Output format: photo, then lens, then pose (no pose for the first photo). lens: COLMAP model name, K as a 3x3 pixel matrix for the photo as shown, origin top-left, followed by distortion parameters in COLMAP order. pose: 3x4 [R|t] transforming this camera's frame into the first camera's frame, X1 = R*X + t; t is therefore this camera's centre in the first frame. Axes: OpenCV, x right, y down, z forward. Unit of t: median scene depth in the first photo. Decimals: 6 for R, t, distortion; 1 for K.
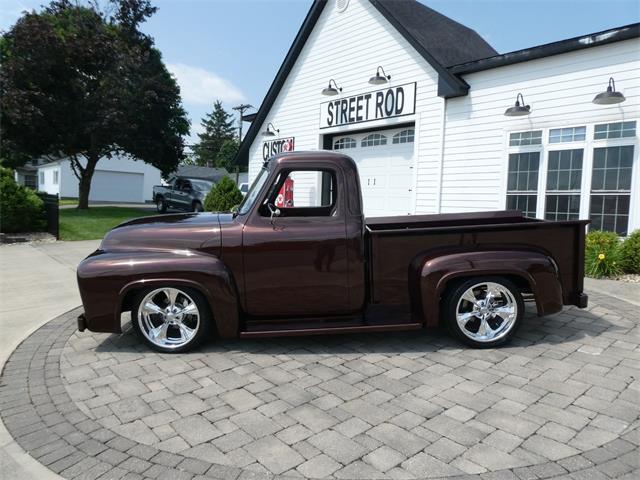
lens RADIAL K [[443.4, 0, 320.4], [0, 443.4, 241.6], [0, 0, 1]] dist [-0.027320, -0.001891]
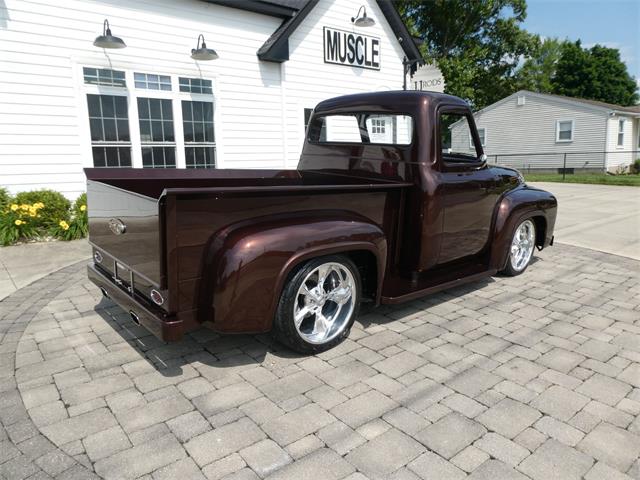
lens RADIAL K [[447.0, 0, 322.9], [0, 447.0, 246.0], [0, 0, 1]] dist [-0.031403, -0.004306]
pose [[0.007717, -0.205418, 0.978644, -0.316678], [0.100667, 0.973861, 0.203620, -0.041552], [-0.994890, 0.096946, 0.028194, 0.467439]]
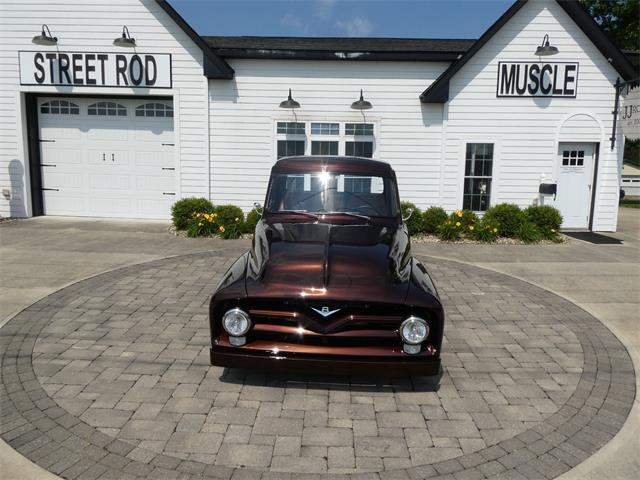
lens RADIAL K [[442.6, 0, 321.0], [0, 442.6, 240.1], [0, 0, 1]] dist [-0.017666, -0.004525]
pose [[0.665745, -0.121088, 0.736289, -0.299596], [0.057742, 0.992146, 0.110956, -0.049673], [-0.743942, -0.031354, 0.667508, 0.113464]]
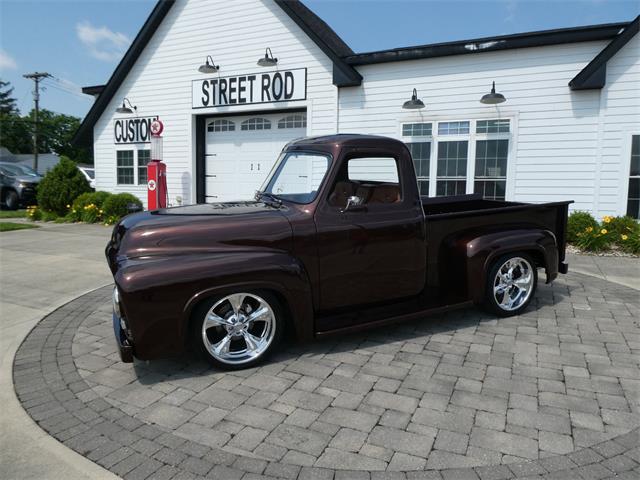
lens RADIAL K [[443.0, 0, 321.5], [0, 443.0, 242.0], [0, 0, 1]] dist [-0.019857, 0.000097]
pose [[0.911206, -0.058874, 0.407722, -0.179359], [0.044223, 0.997995, 0.045277, -0.008499], [-0.409570, -0.023226, 0.911983, 0.053866]]
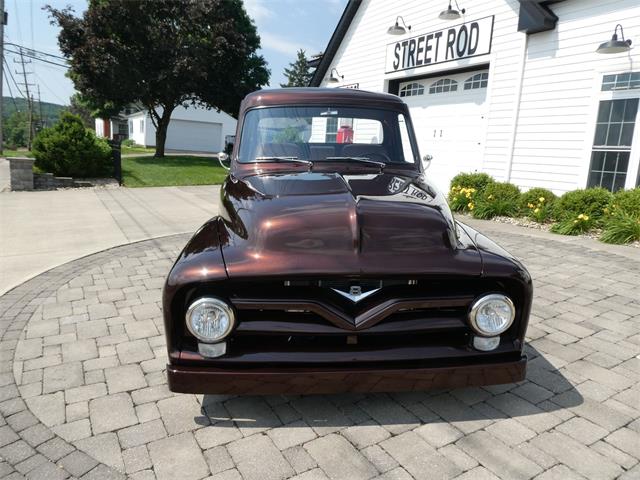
lens RADIAL K [[442.2, 0, 321.1], [0, 442.2, 242.1], [0, 0, 1]] dist [-0.026943, -0.007667]
pose [[0.983212, 0.057389, -0.173205, 0.055884], [-0.039076, 0.993453, 0.107351, -0.001727], [0.178232, -0.098781, 0.979018, 0.062973]]
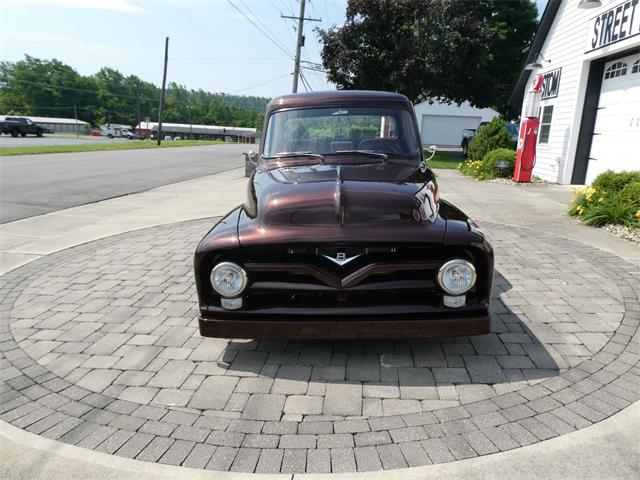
lens RADIAL K [[430.2, 0, 319.7], [0, 430.2, 247.1], [0, 0, 1]] dist [-0.001372, -0.035626]
pose [[0.685727, 0.175266, -0.706442, 0.327318], [-0.072980, 0.982241, 0.172850, -0.015913], [0.724191, -0.066972, 0.686340, 0.141443]]
